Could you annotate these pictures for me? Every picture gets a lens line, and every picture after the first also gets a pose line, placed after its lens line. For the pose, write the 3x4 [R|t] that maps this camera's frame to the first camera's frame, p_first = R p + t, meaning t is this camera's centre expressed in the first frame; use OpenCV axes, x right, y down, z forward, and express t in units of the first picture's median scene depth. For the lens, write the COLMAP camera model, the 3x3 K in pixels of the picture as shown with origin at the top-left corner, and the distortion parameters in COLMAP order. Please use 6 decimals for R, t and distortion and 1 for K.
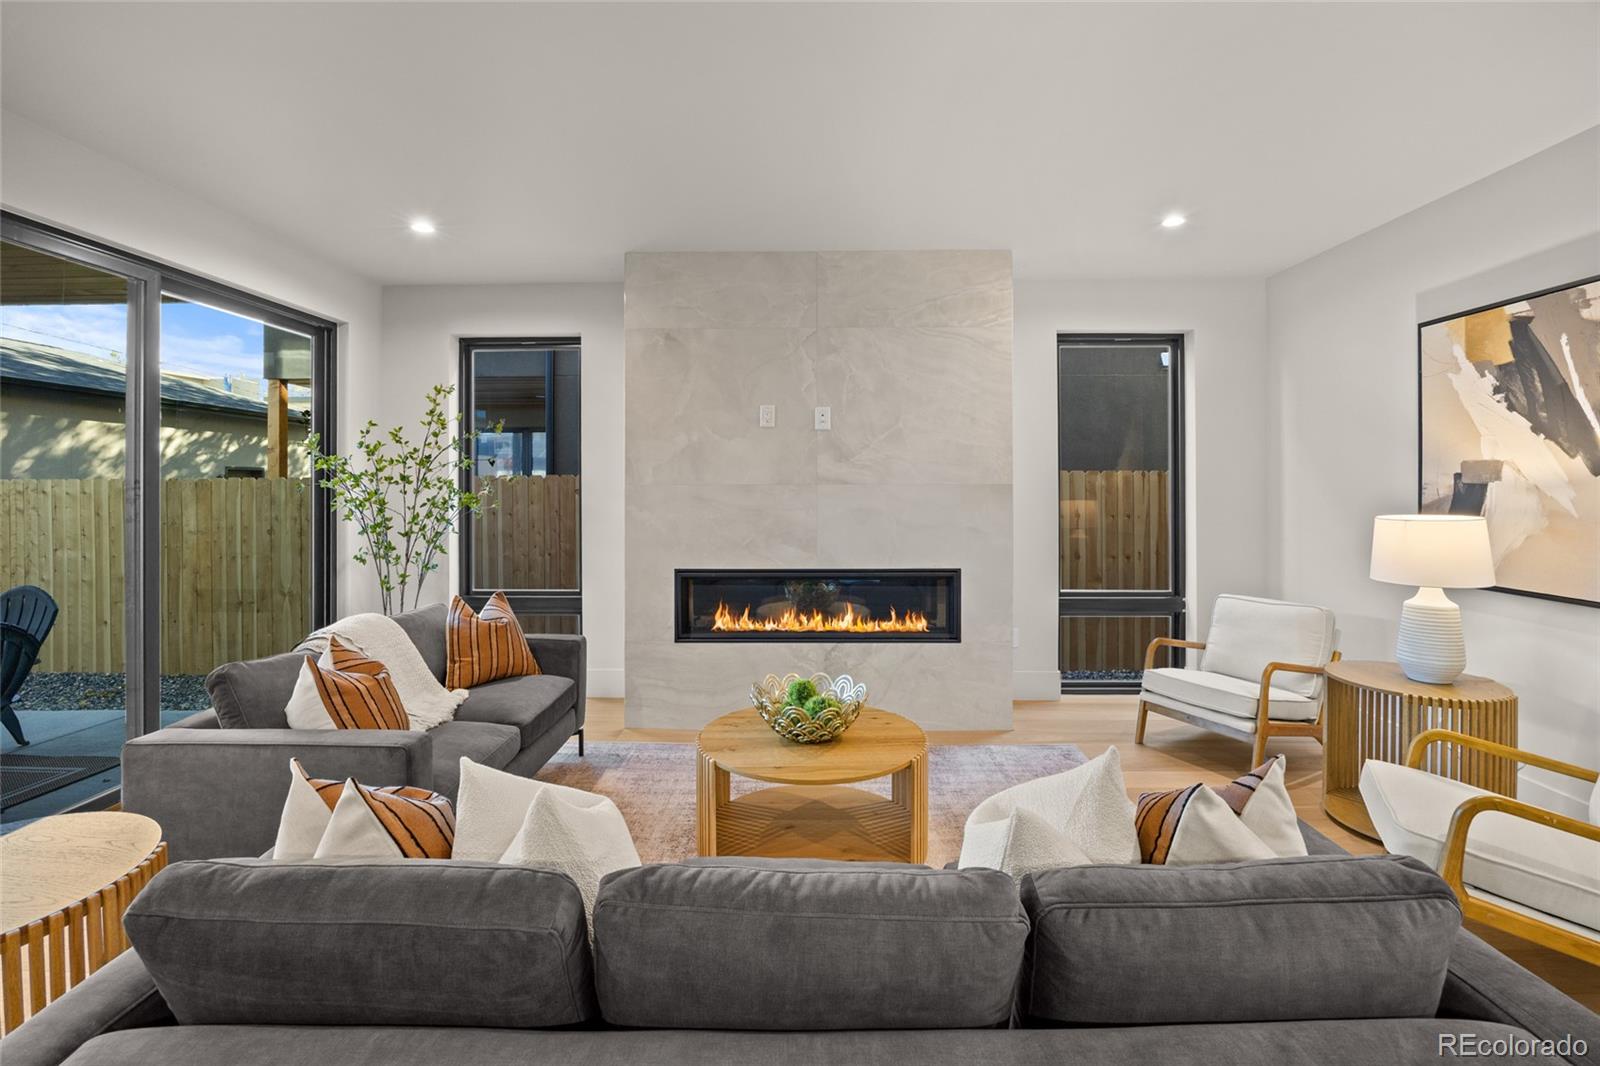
lens RADIAL K [[697.7, 0, 809.8], [0, 697.7, 488.8], [0, 0, 1]] dist [-0.017005, 0.000288]
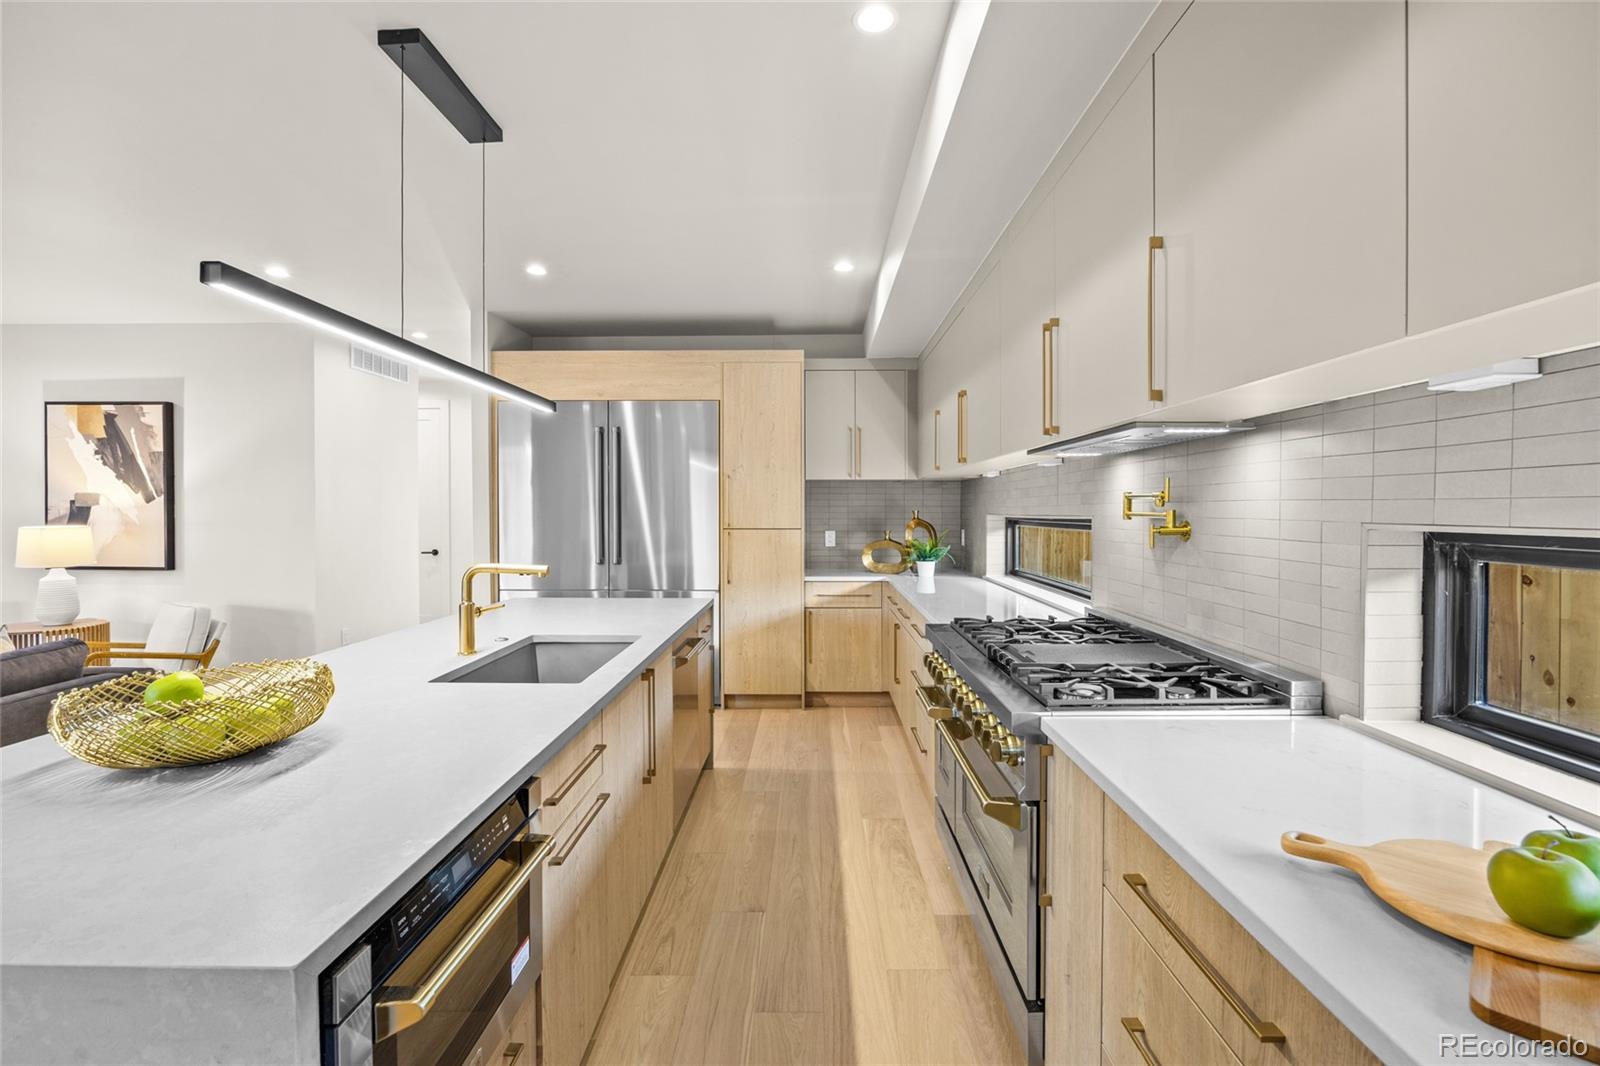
lens RADIAL K [[714.5, 0, 802.1], [0, 714.5, 516.7], [0, 0, 1]] dist [-0.012029, 0.000215]
pose [[-0.002415, -0.006101, 0.999978, -0.555215], [-0.000608, 0.999981, 0.006100, 0.004107], [-0.999997, -0.000593, -0.002419, -0.549277]]
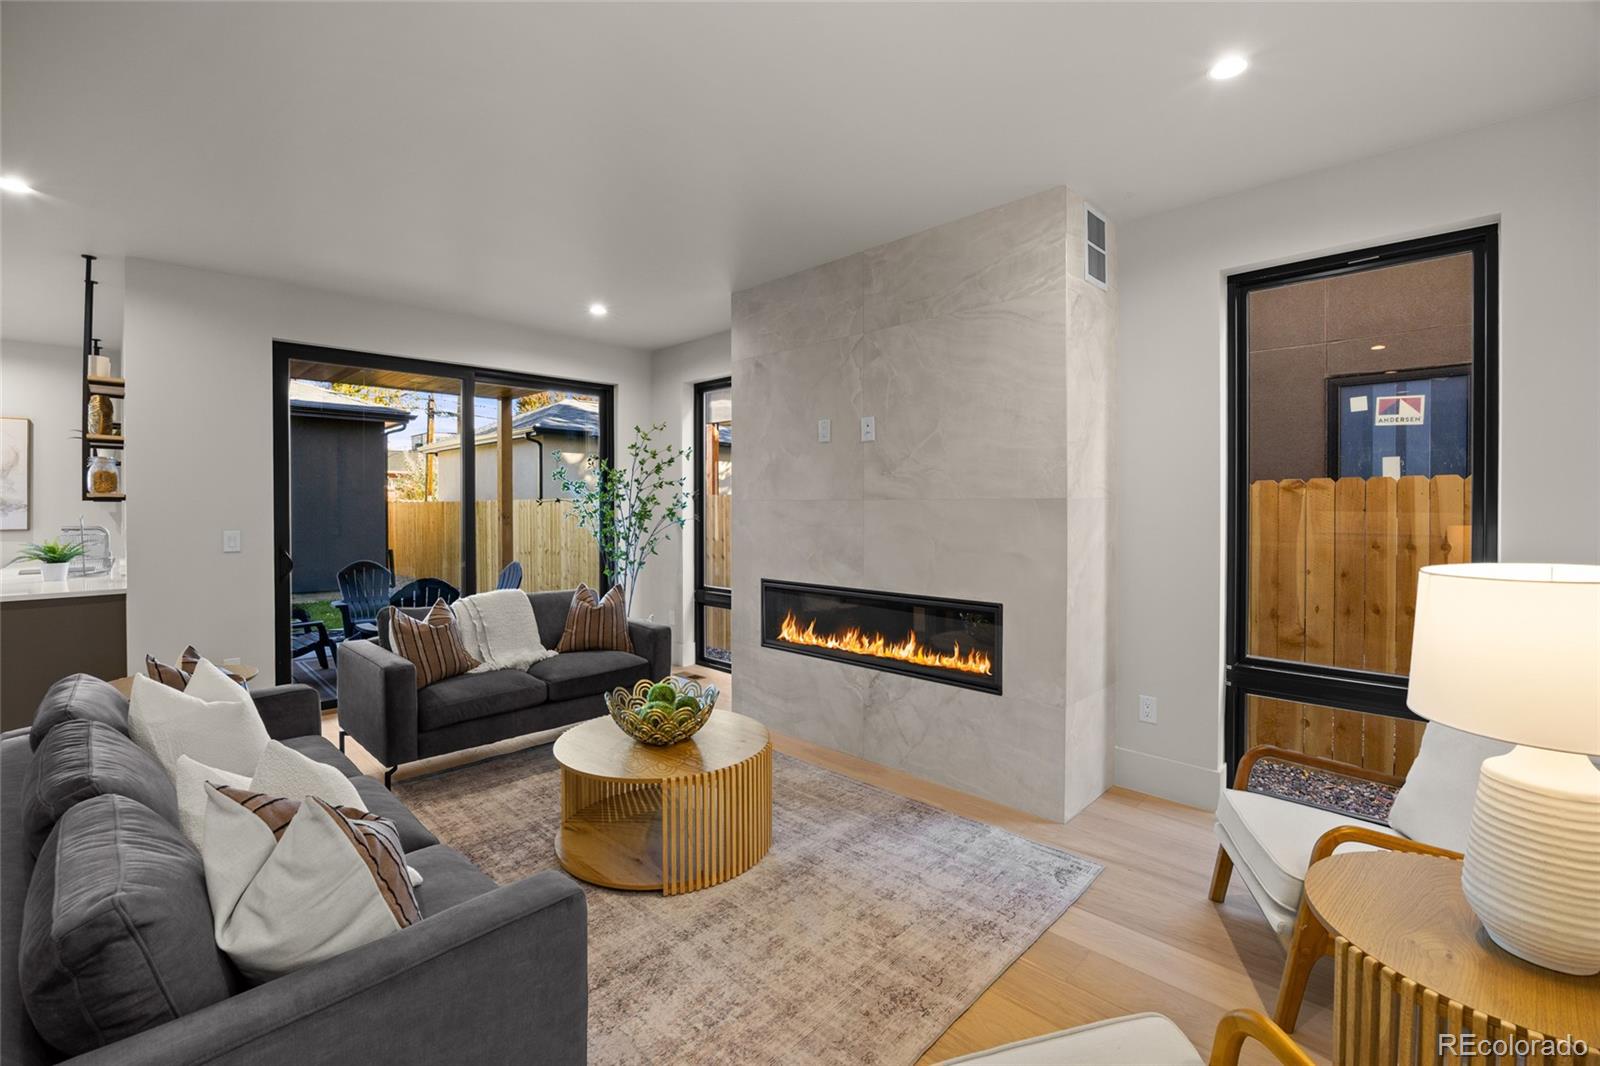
lens RADIAL K [[693.4, 0, 796.6], [0, 693.4, 515.0], [0, 0, 1]] dist [-0.018364, -0.000033]
pose [[0.730380, 0.010841, -0.682955, 0.584488], [-0.000083, 0.999875, 0.015783, -0.000589], [0.683041, -0.011471, 0.730290, 0.254997]]
